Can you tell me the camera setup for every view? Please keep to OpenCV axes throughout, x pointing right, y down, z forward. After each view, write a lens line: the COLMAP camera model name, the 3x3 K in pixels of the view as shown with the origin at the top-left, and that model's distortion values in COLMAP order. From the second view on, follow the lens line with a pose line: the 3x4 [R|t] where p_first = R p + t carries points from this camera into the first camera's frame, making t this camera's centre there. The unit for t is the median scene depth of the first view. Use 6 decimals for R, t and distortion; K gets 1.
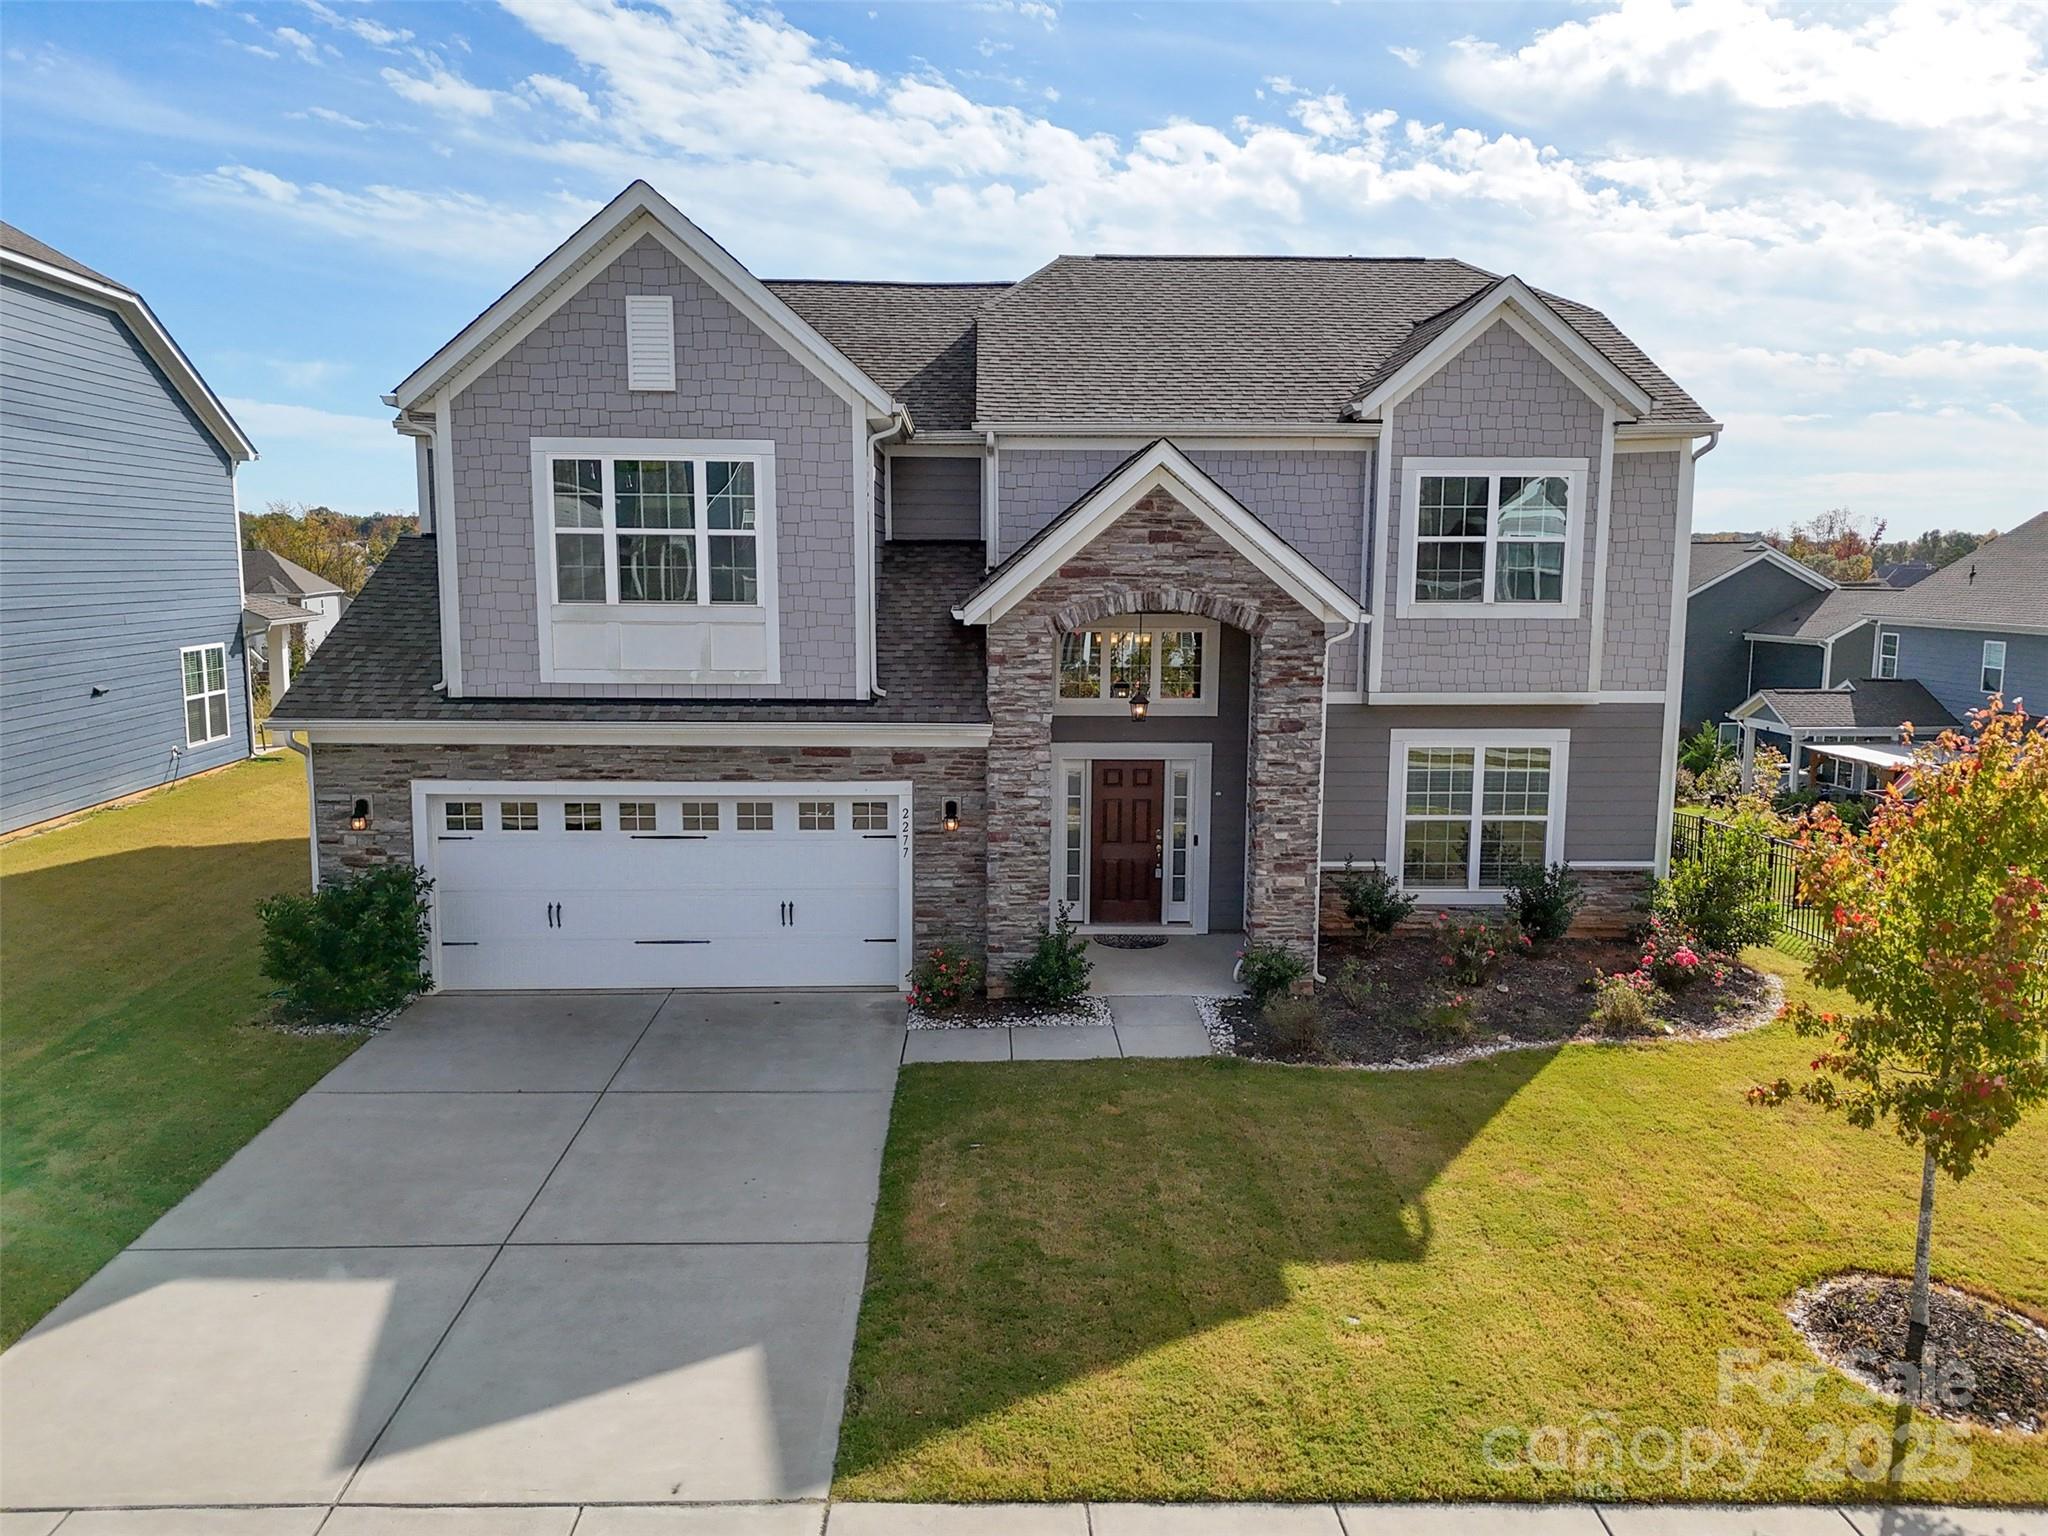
lens RADIAL K [[1515.2, 0, 1026.0], [0, 1515.2, 771.0], [0, 0, 1]] dist [0.047371, -0.023379]
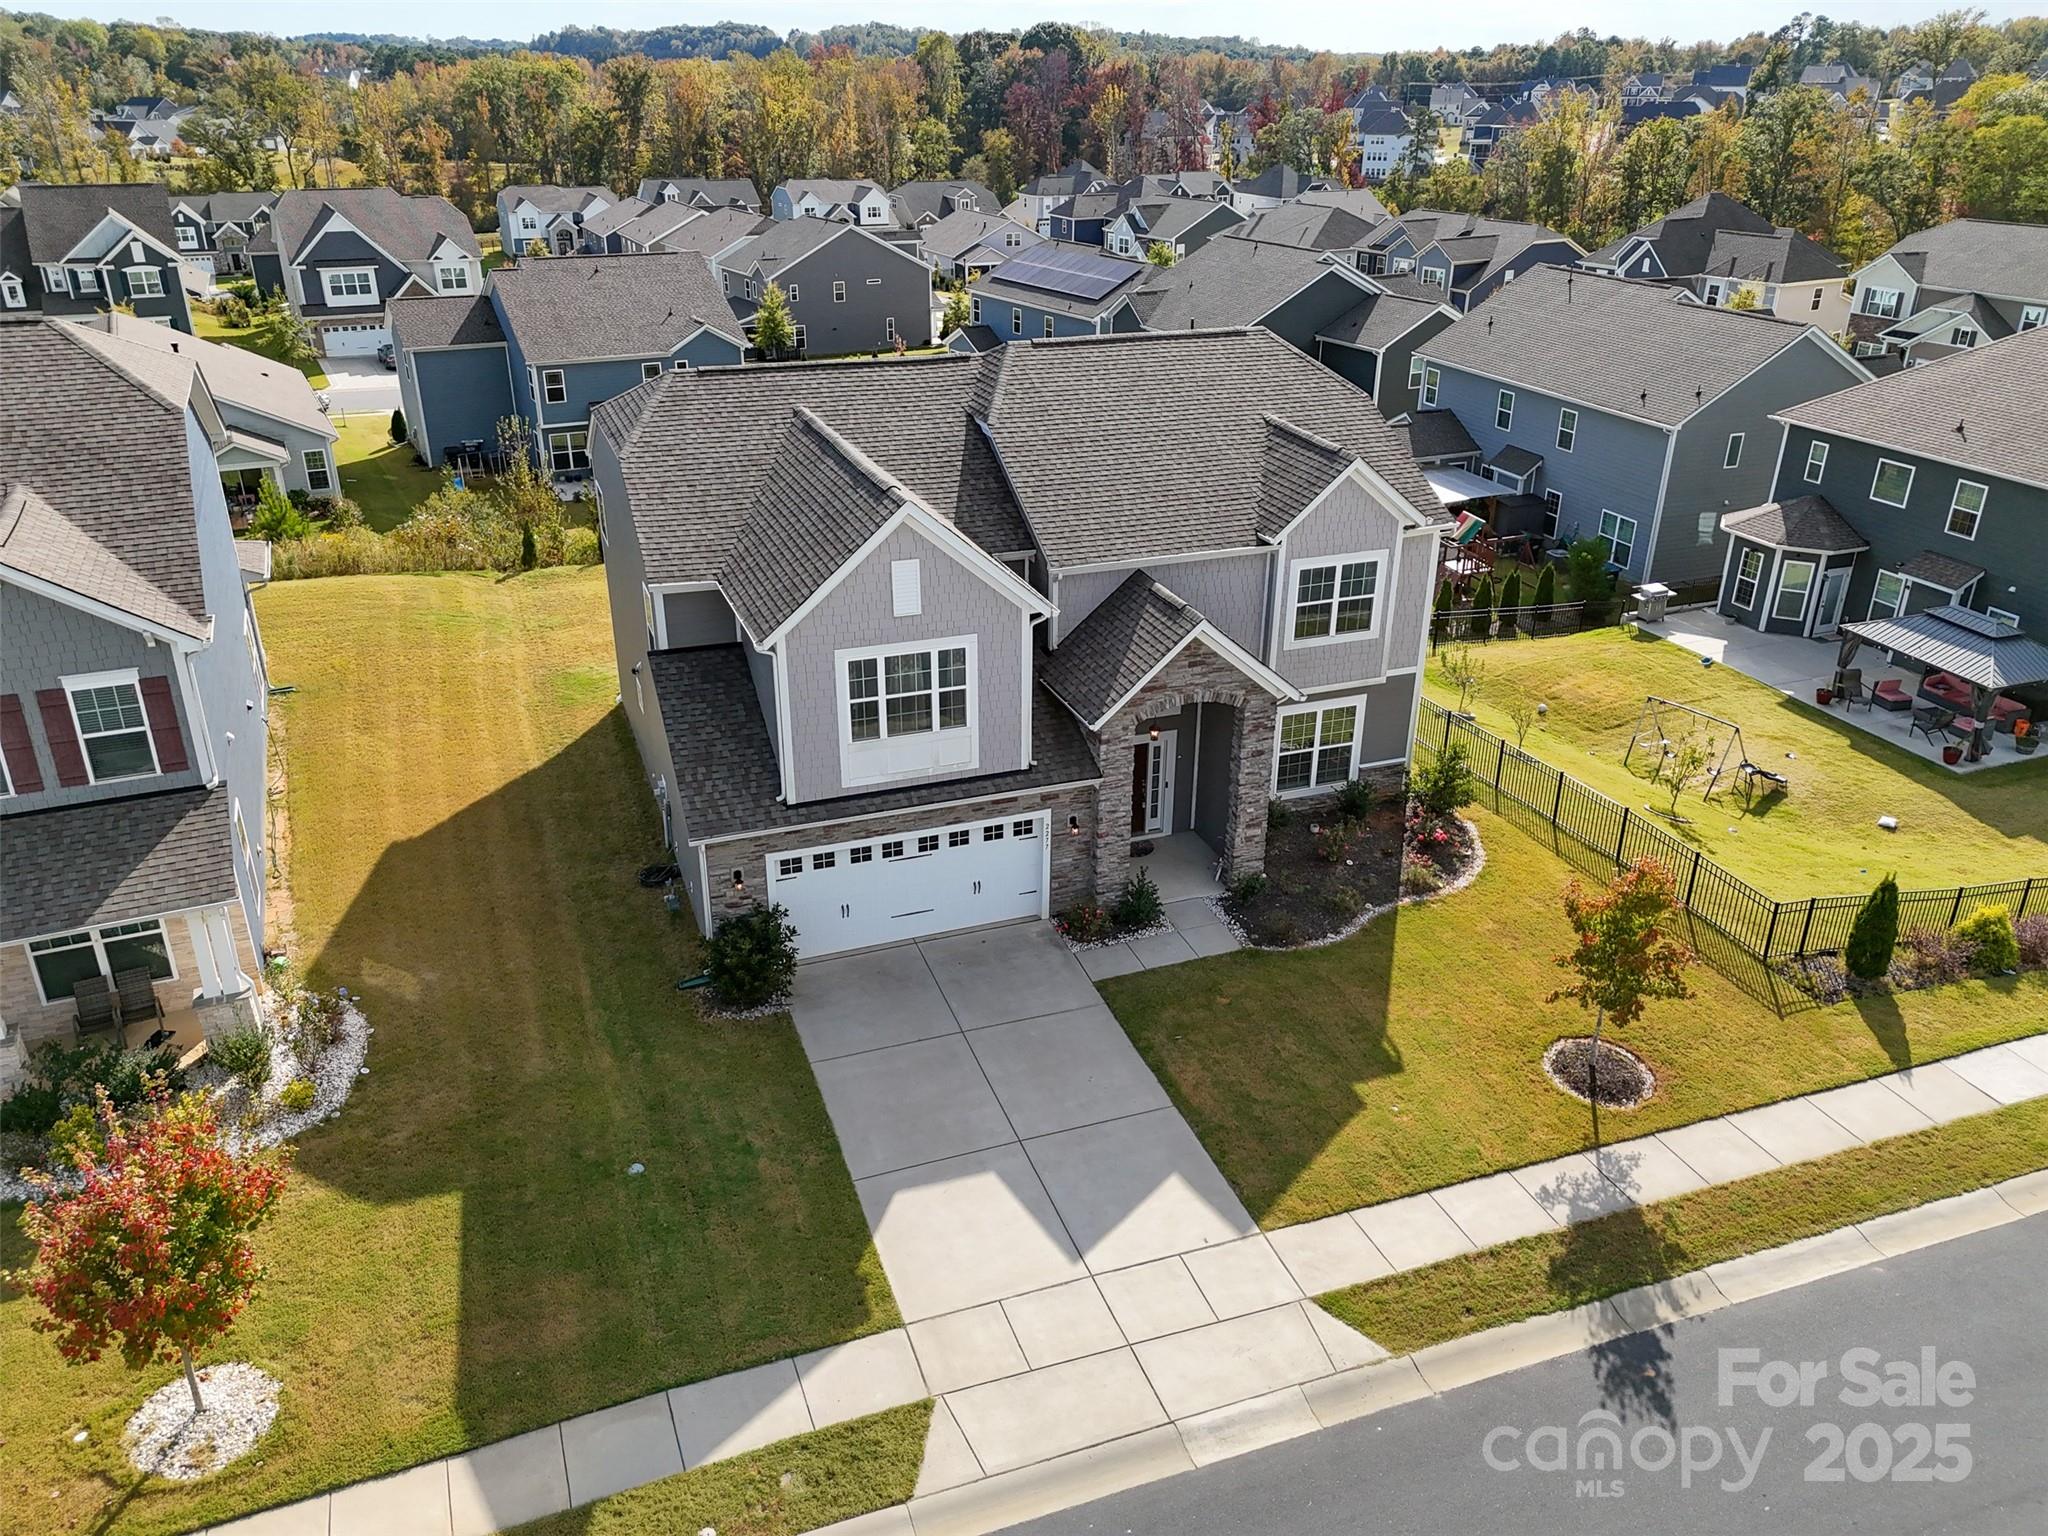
lens RADIAL K [[1515.2, 0, 1020.9], [0, 1515.2, 766.2], [0, 0, 1]] dist [0.047371, -0.023379]
pose [[0.949847, -0.132811, 0.283110, -0.592109], [0.044210, 0.953271, 0.298865, -0.557308], [-0.309573, -0.271359, 0.911334, -0.533463]]
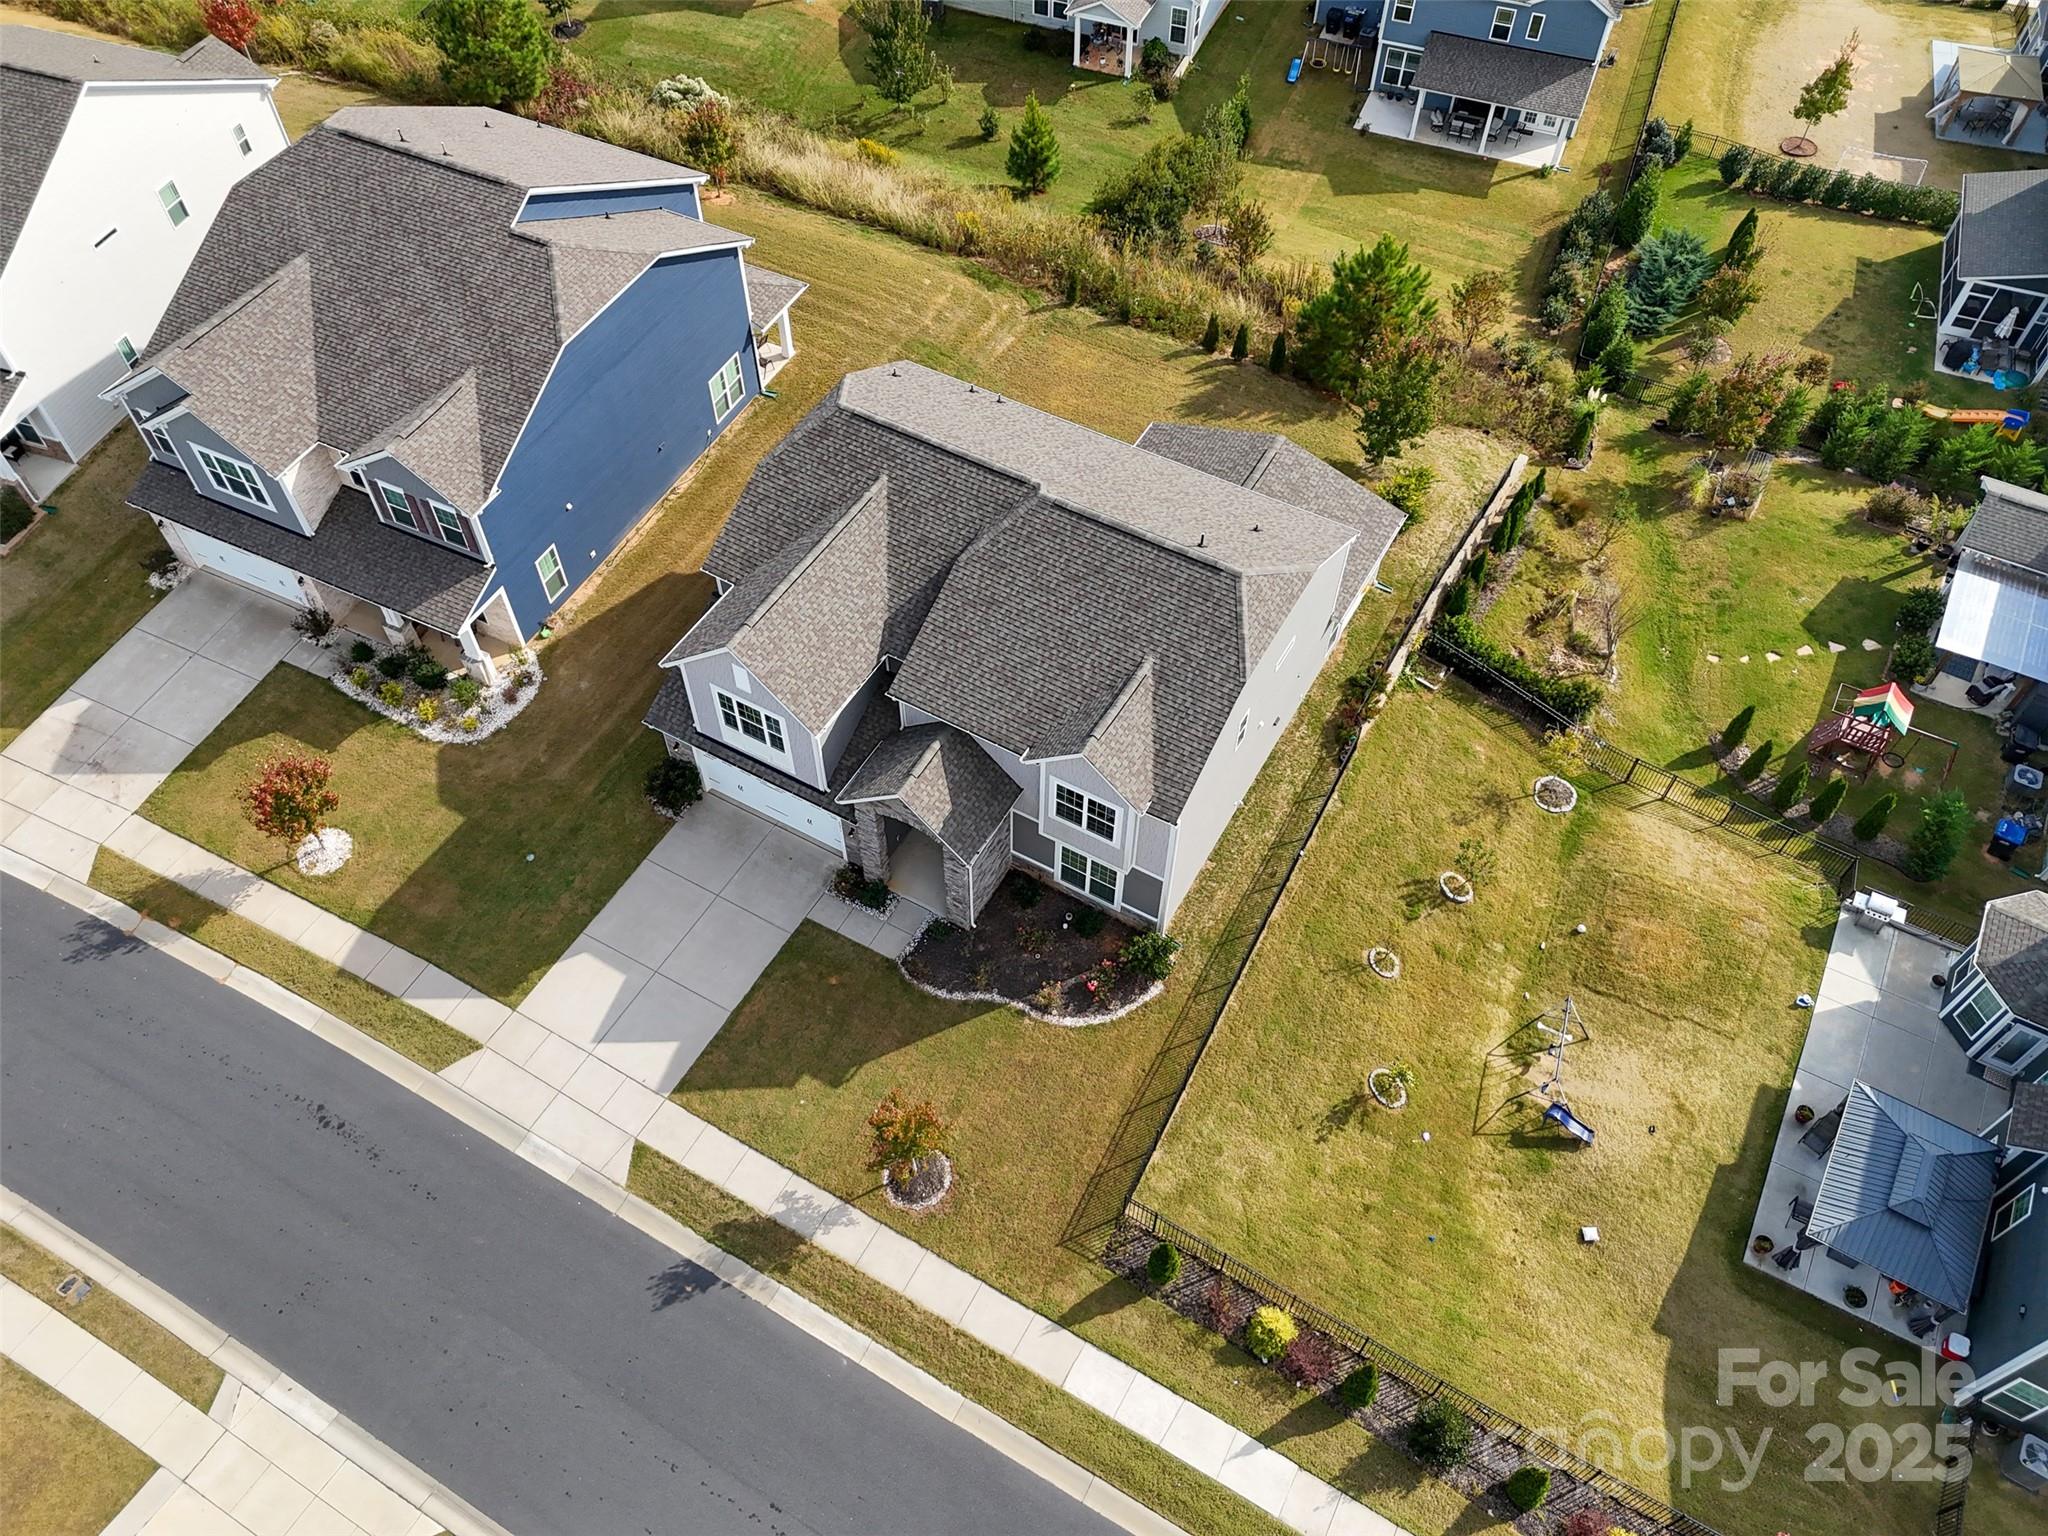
lens RADIAL K [[1515.2, 0, 1024.7], [0, 1515.2, 767.9], [0, 0, 1]] dist [0.047371, -0.023379]
pose [[0.850981, 0.418281, -0.317605, 1.021477], [-0.074761, 0.695052, 0.715061, -2.002284], [0.519849, -0.584759, 0.622748, -0.437521]]
